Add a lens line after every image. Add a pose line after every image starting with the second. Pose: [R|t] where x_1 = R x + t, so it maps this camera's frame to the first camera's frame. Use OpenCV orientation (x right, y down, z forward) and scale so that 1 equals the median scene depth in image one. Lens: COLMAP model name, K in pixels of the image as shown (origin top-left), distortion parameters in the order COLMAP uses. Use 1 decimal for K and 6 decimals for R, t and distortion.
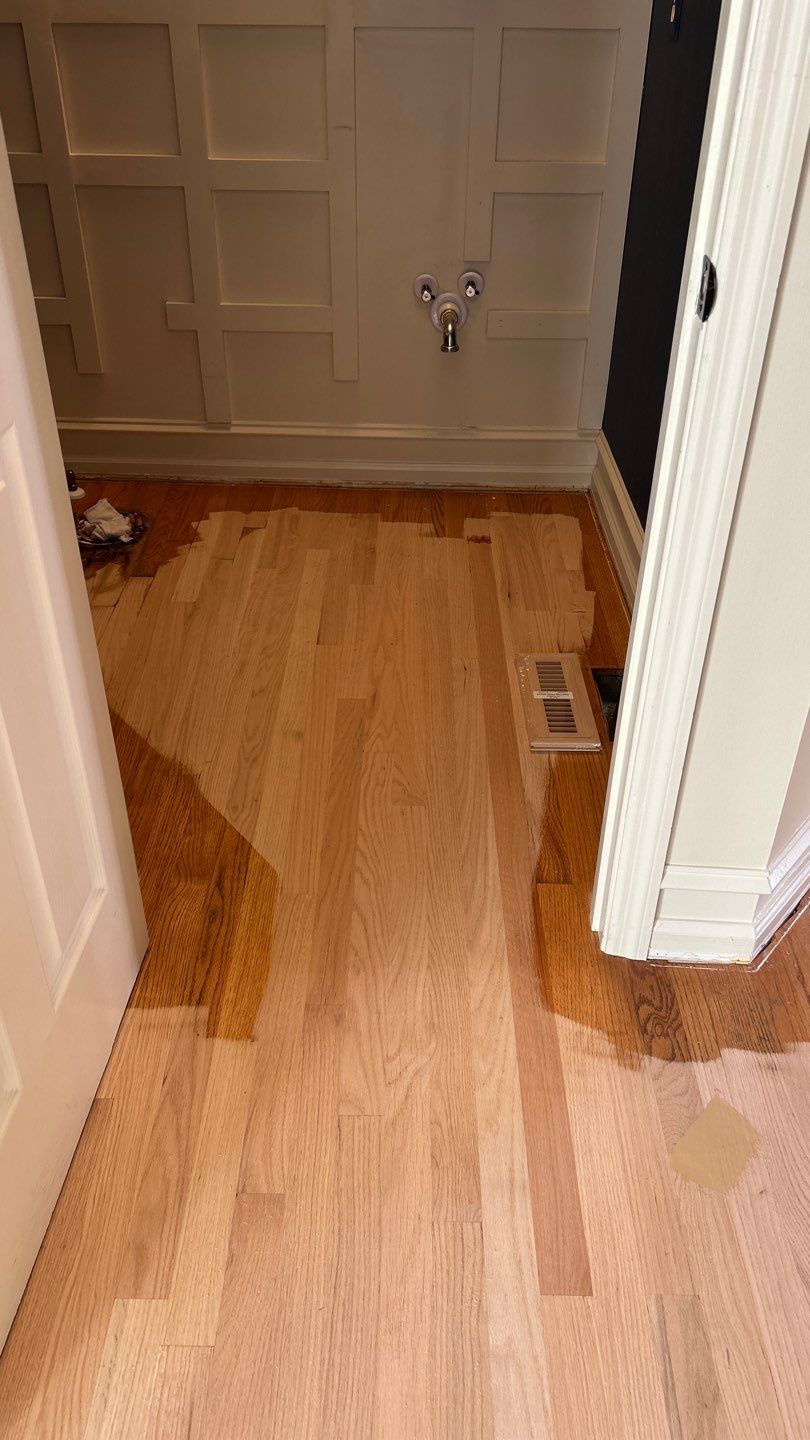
lens RADIAL K [[1087.5, 0, 392.7], [0, 1087.5, 723.6], [0, 0, 1]] dist [0.066888, -0.068275]
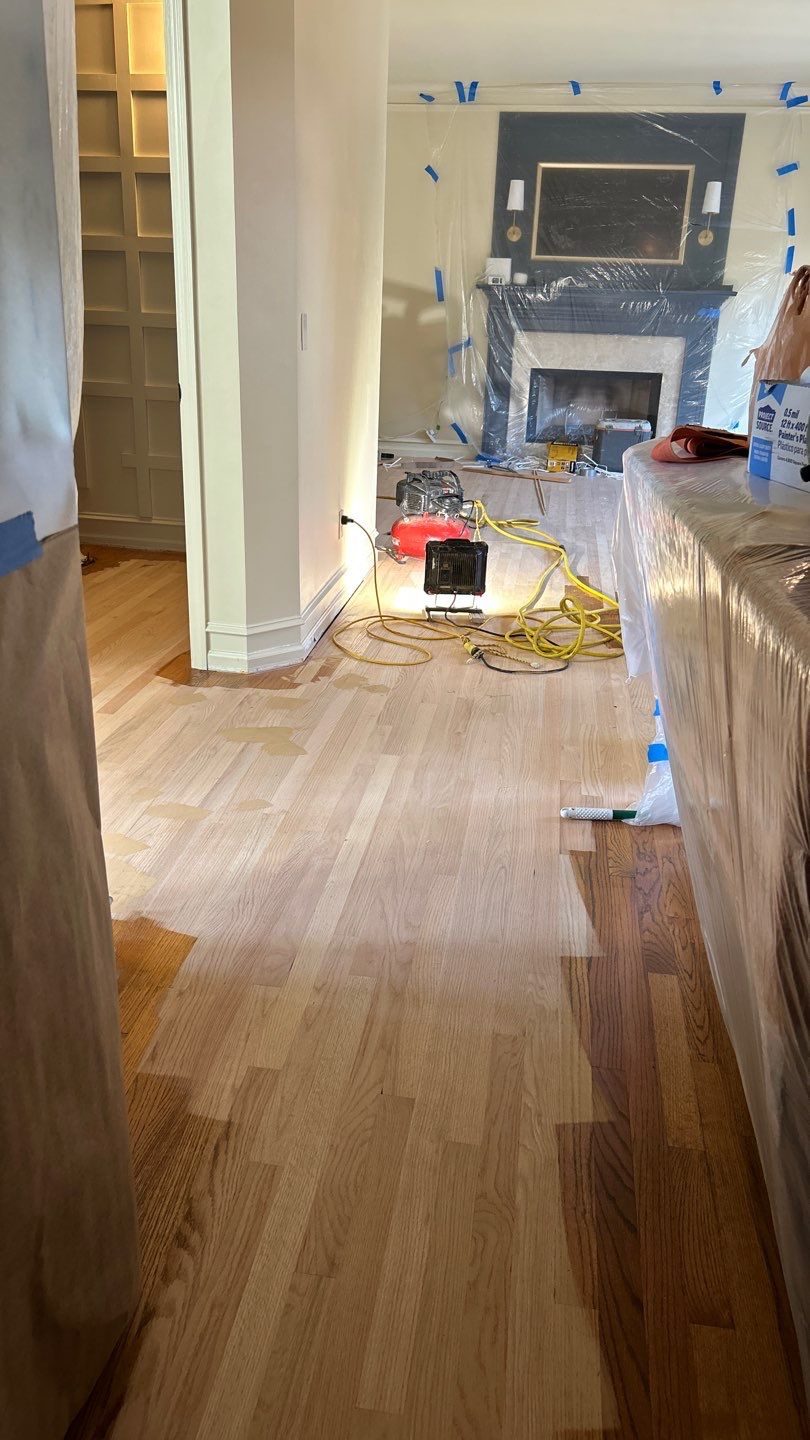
lens RADIAL K [[1070.2, 0, 411.6], [0, 1070.2, 753.8], [0, 0, 1]] dist [-0.006077, -0.009531]
pose [[0.993837, 0.070643, -0.085429, 0.924257], [-0.086264, 0.976848, -0.195773, 0.846811], [0.069621, 0.201936, 0.976921, -1.287604]]
